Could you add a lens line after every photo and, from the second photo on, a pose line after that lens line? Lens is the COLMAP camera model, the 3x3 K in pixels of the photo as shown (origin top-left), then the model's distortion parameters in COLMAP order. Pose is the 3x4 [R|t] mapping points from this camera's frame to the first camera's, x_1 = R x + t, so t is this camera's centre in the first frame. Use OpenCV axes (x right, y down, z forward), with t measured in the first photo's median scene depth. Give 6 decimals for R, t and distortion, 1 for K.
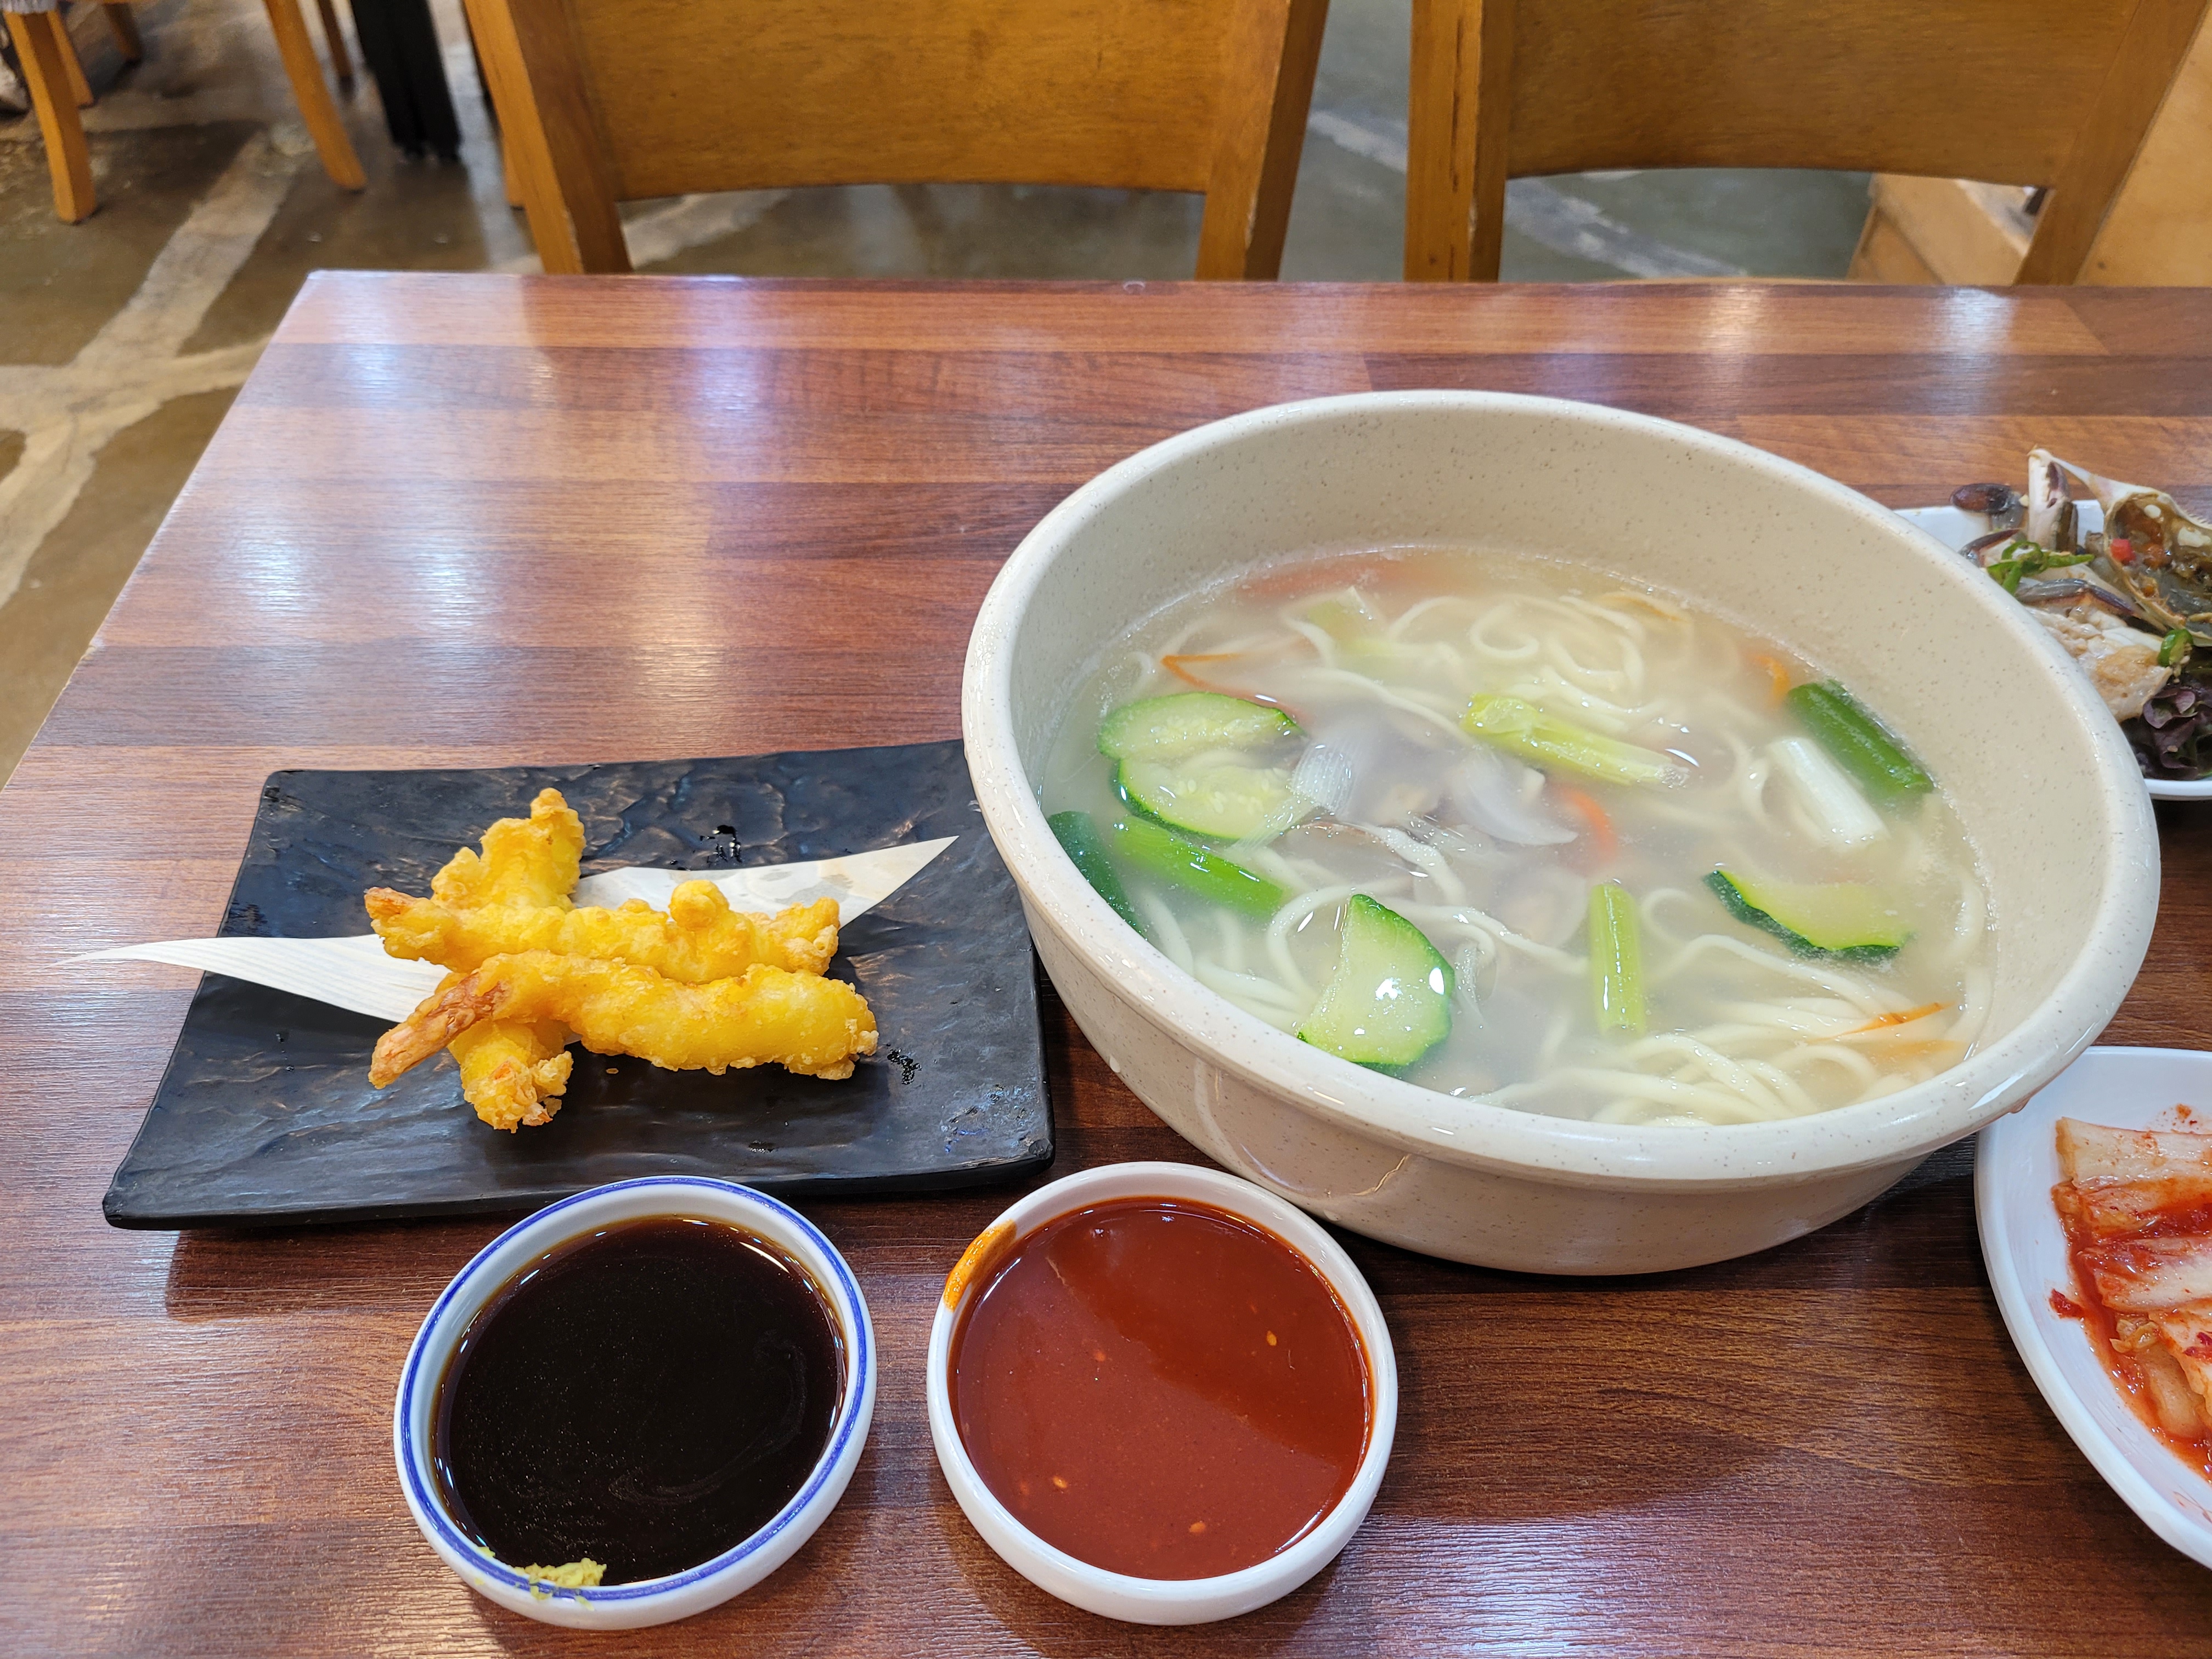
lens RADIAL K [[1680.6, 0, 1106.0], [0, 1680.6, 829.5], [0, 0, 1]] dist [0.030030, -0.034453]
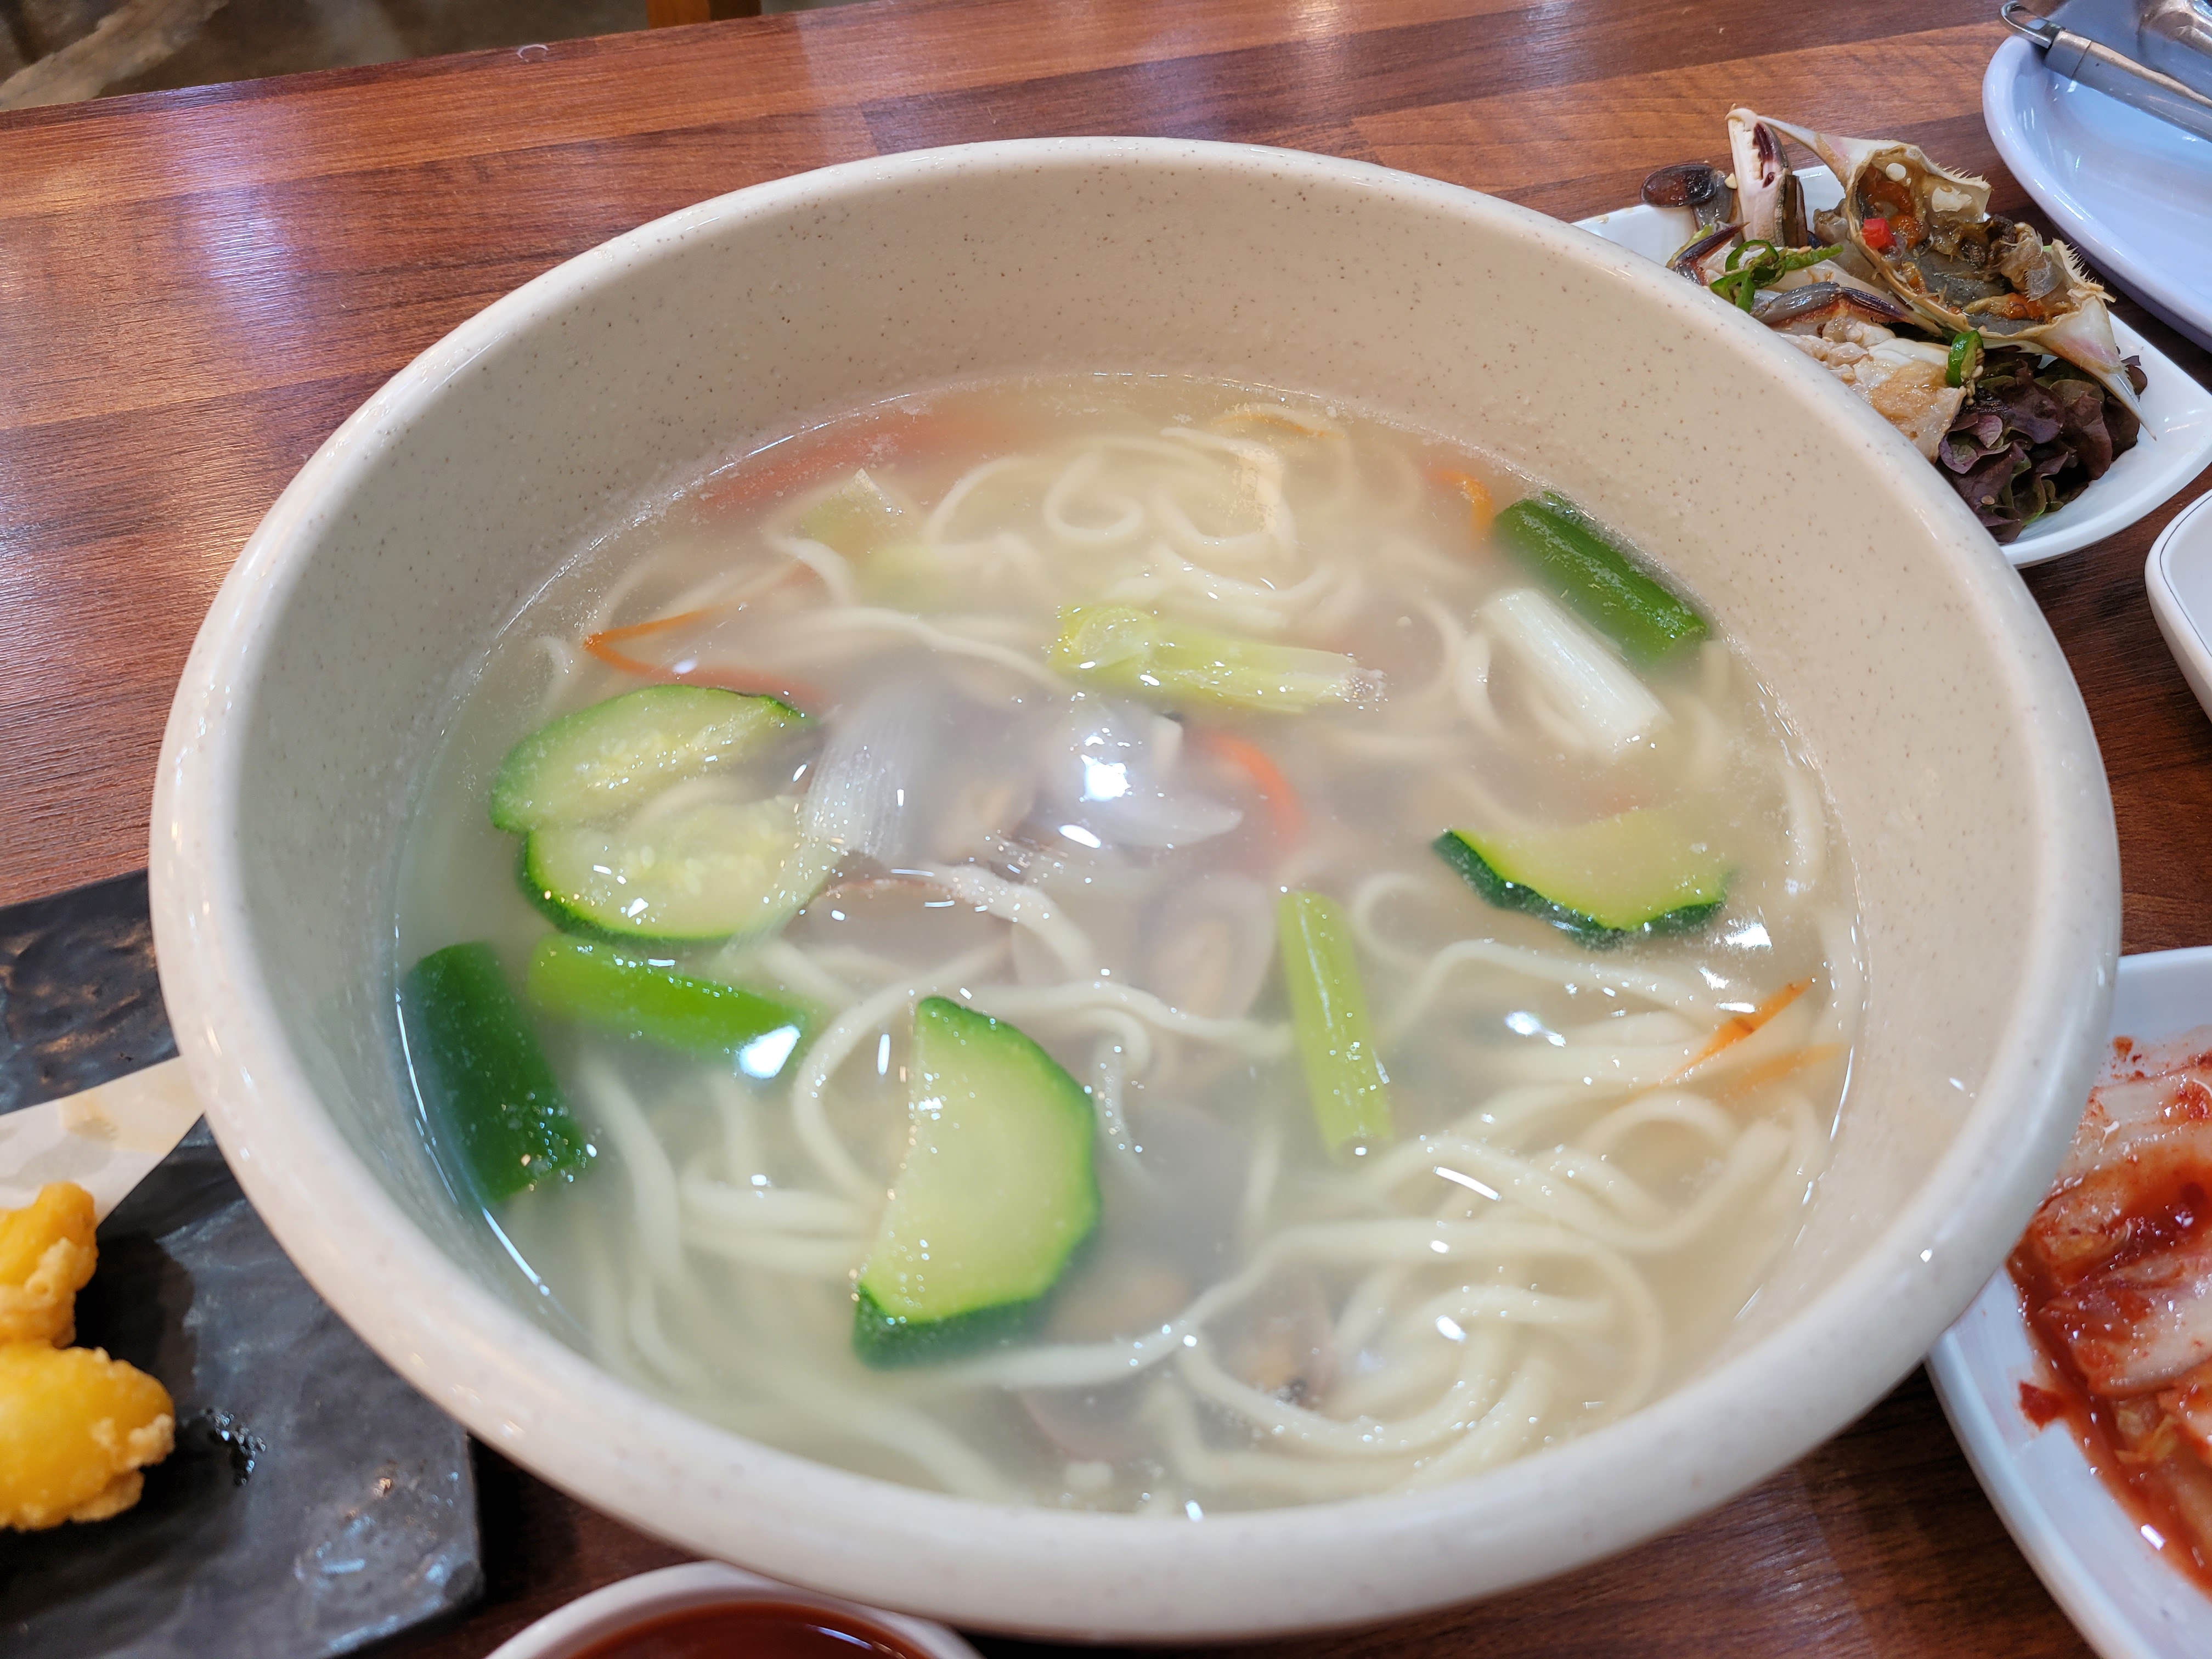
lens RADIAL K [[1697.8, 0, 1106.0], [0, 1697.8, 829.5], [0, 0, 1]] dist [0.038952, -0.041417]
pose [[0.965849, -0.209334, 0.152692, 0.108471], [0.188751, 0.972160, 0.138849, -0.081882], [-0.177507, -0.105286, 0.978471, 0.308347]]
